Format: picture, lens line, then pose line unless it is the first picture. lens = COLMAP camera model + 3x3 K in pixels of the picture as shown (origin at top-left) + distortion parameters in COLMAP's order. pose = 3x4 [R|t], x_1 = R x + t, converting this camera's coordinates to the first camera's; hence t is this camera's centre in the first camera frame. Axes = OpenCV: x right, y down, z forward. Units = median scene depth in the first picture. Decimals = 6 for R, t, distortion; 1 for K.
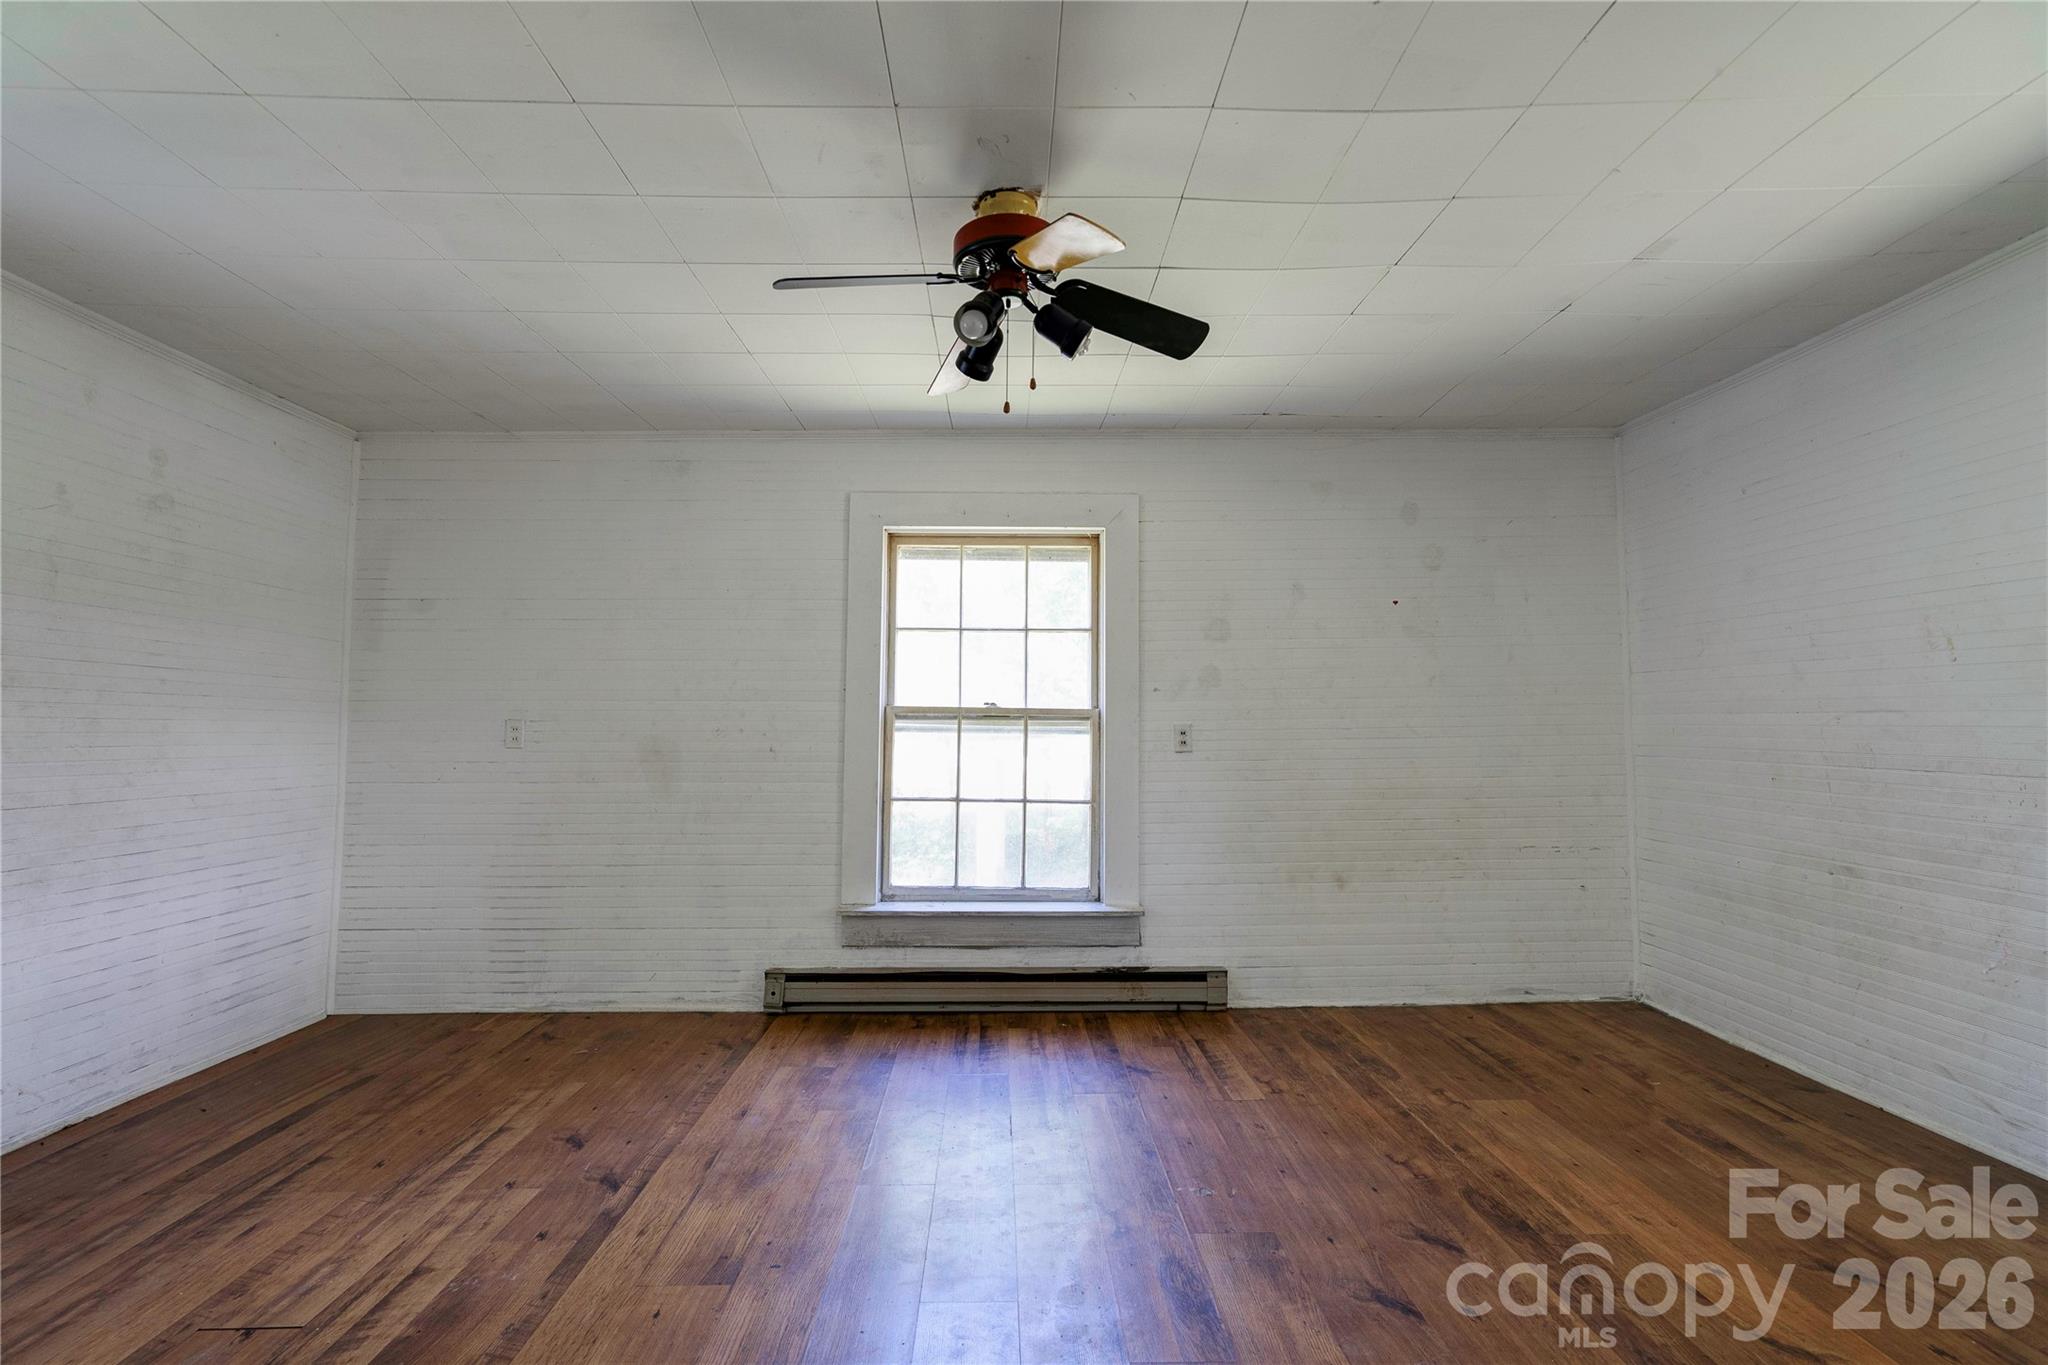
lens RADIAL K [[946.2, 0, 1011.8], [0, 946.2, 667.0], [0, 0, 1]] dist [-0.007366, 0.009883]
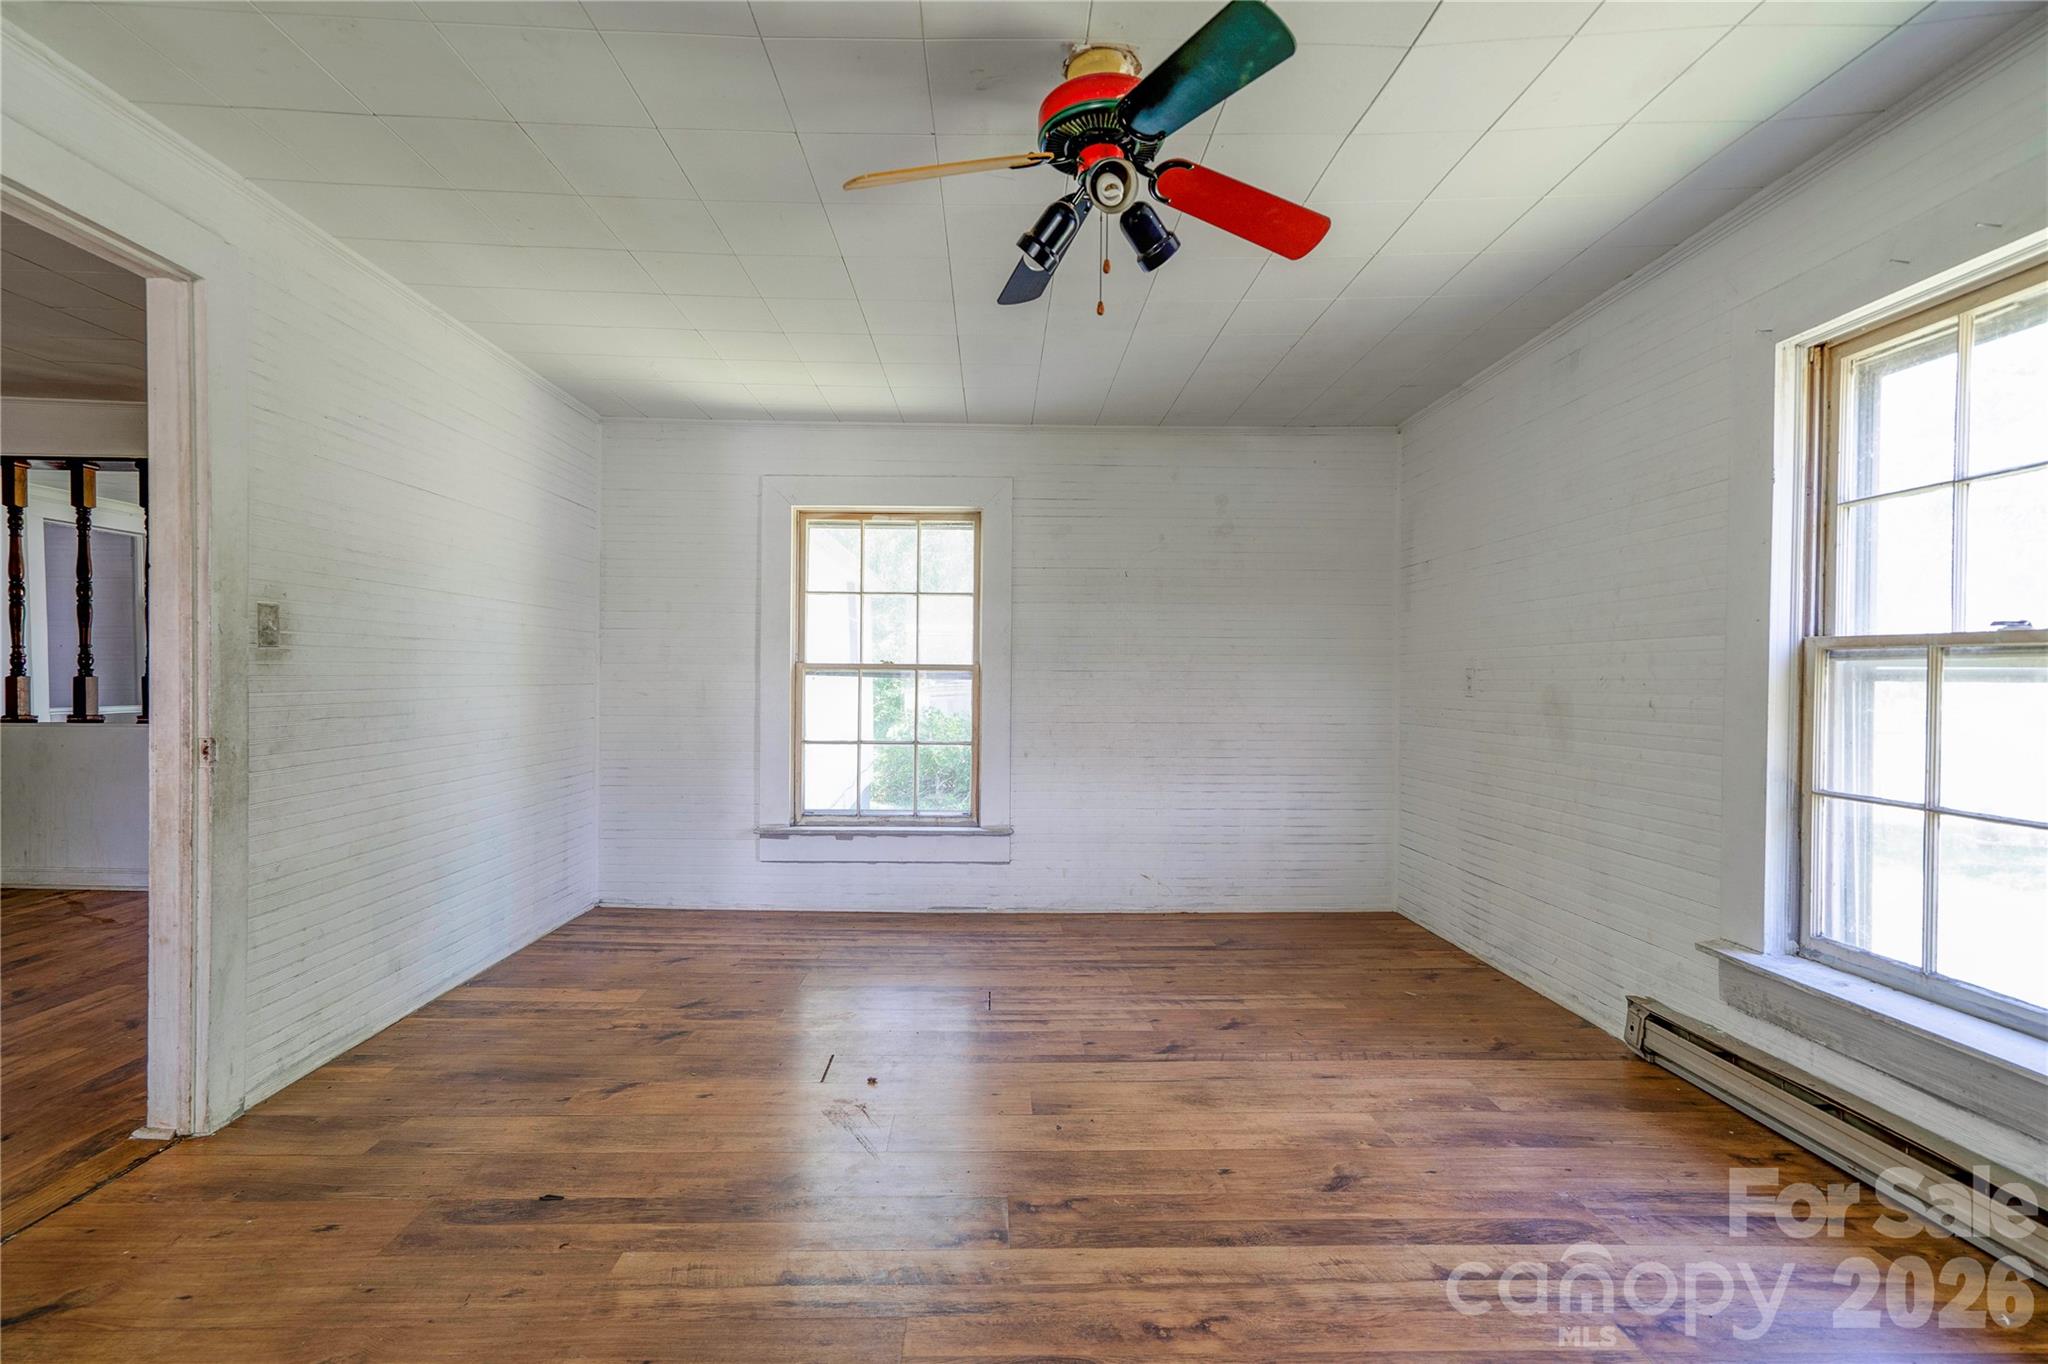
lens RADIAL K [[932.9, 0, 1006.7], [0, 932.9, 675.8], [0, 0, 1]] dist [-0.011575, 0.010148]
pose [[-0.001026, -0.006909, -0.999976, 0.571421], [0.062063, 0.998048, -0.006960, 0.047230], [0.998072, -0.062068, -0.000595, 0.608887]]
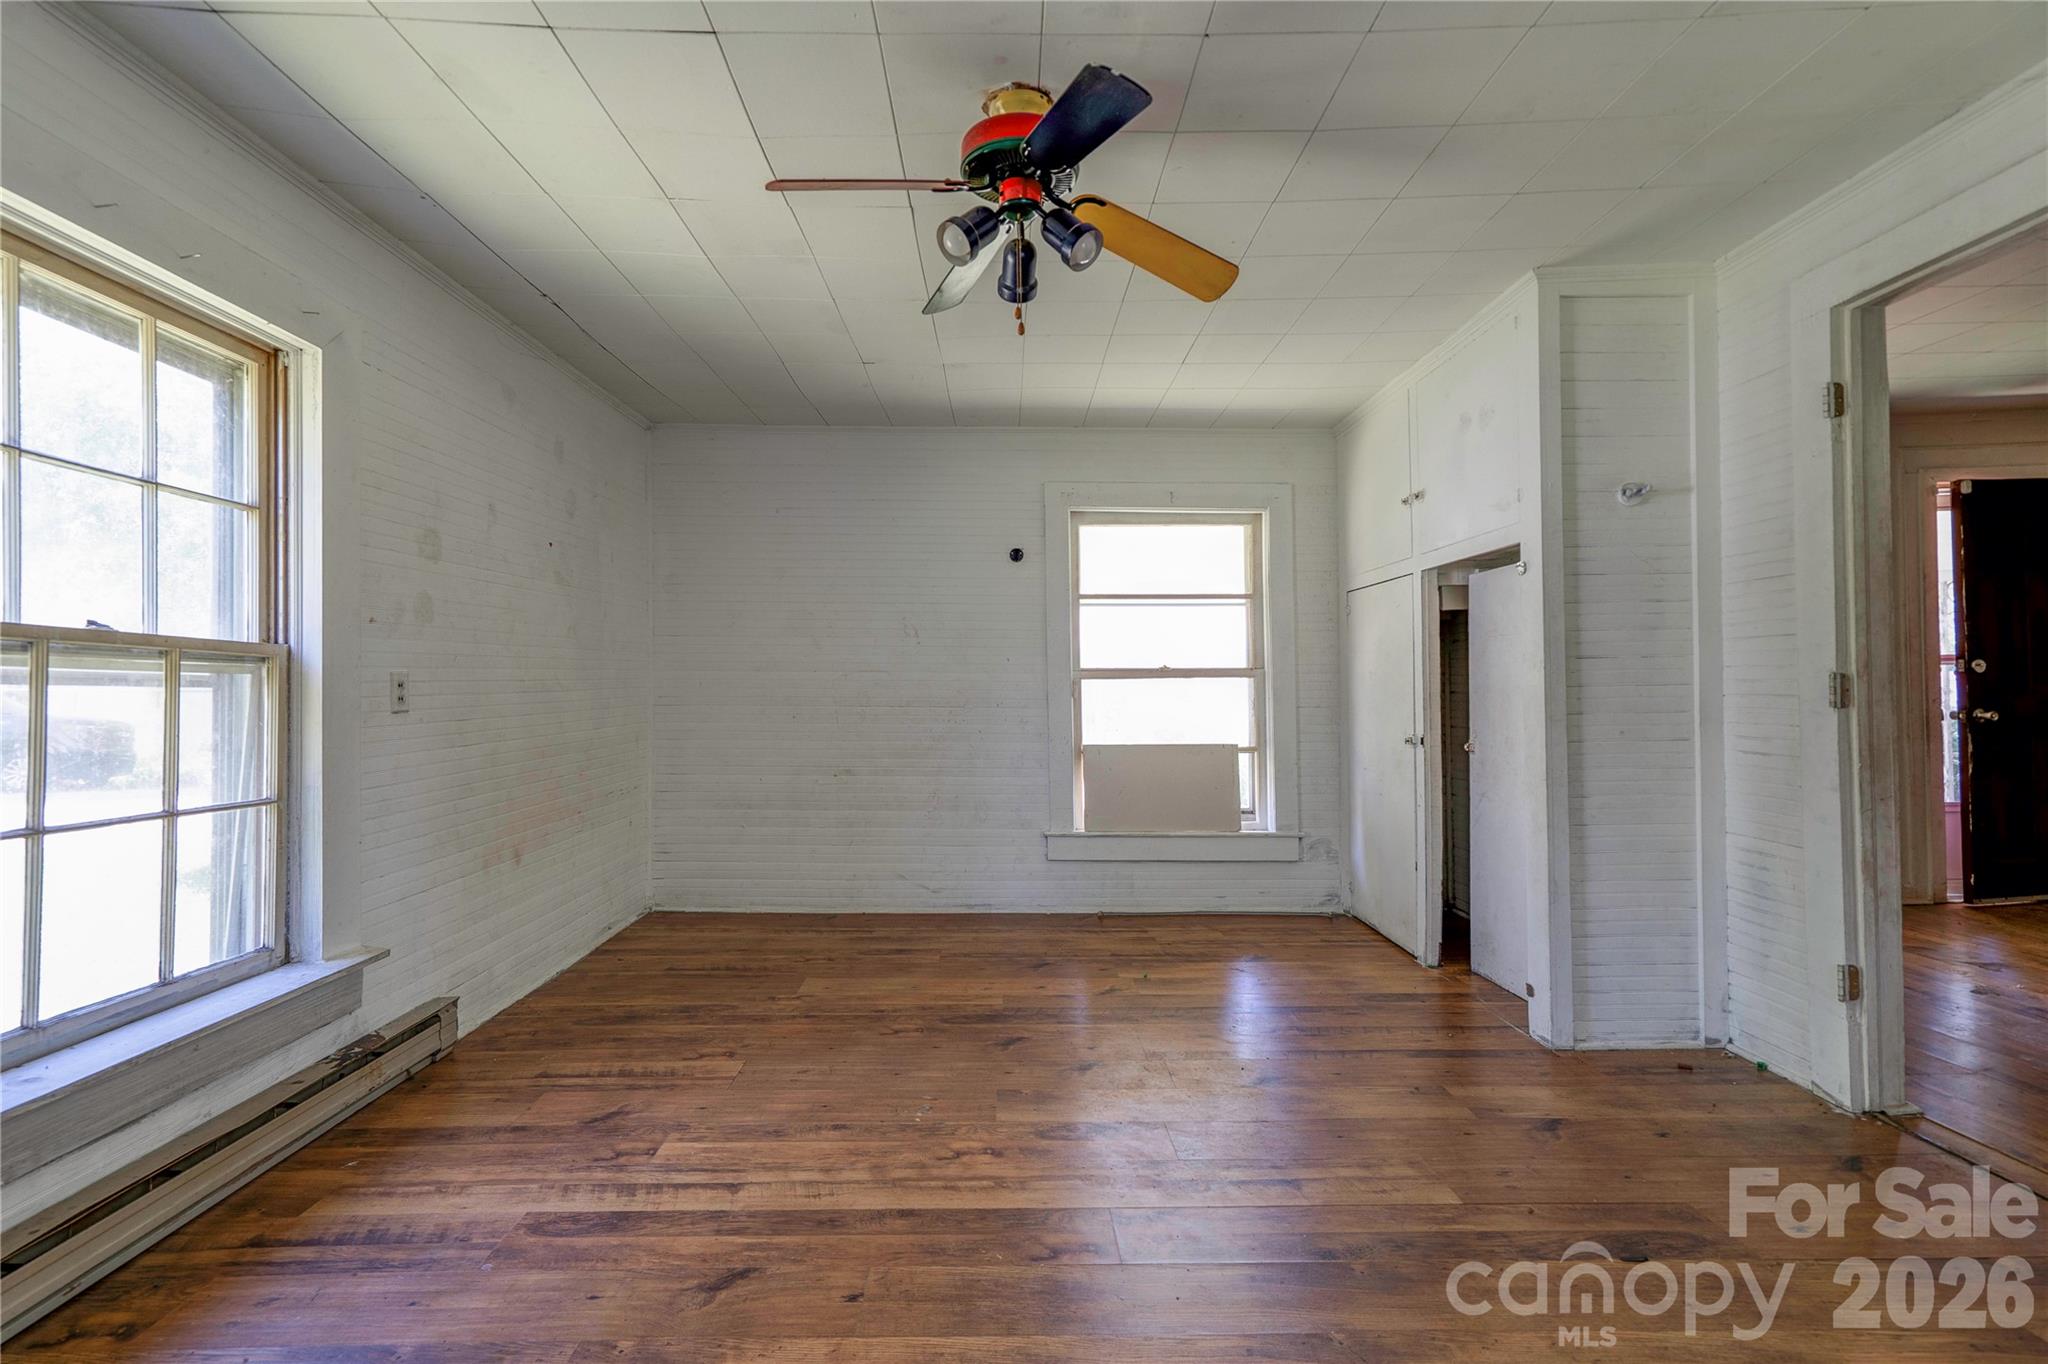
lens RADIAL K [[932.9, 0, 1006.7], [0, 932.9, 675.8], [0, 0, 1]] dist [-0.011575, 0.010148]
pose [[0.008695, 0.014791, 0.999853, -0.612977], [-0.059521, 0.998125, -0.014248, 0.056538], [-0.998189, -0.059388, 0.009559, 0.670912]]
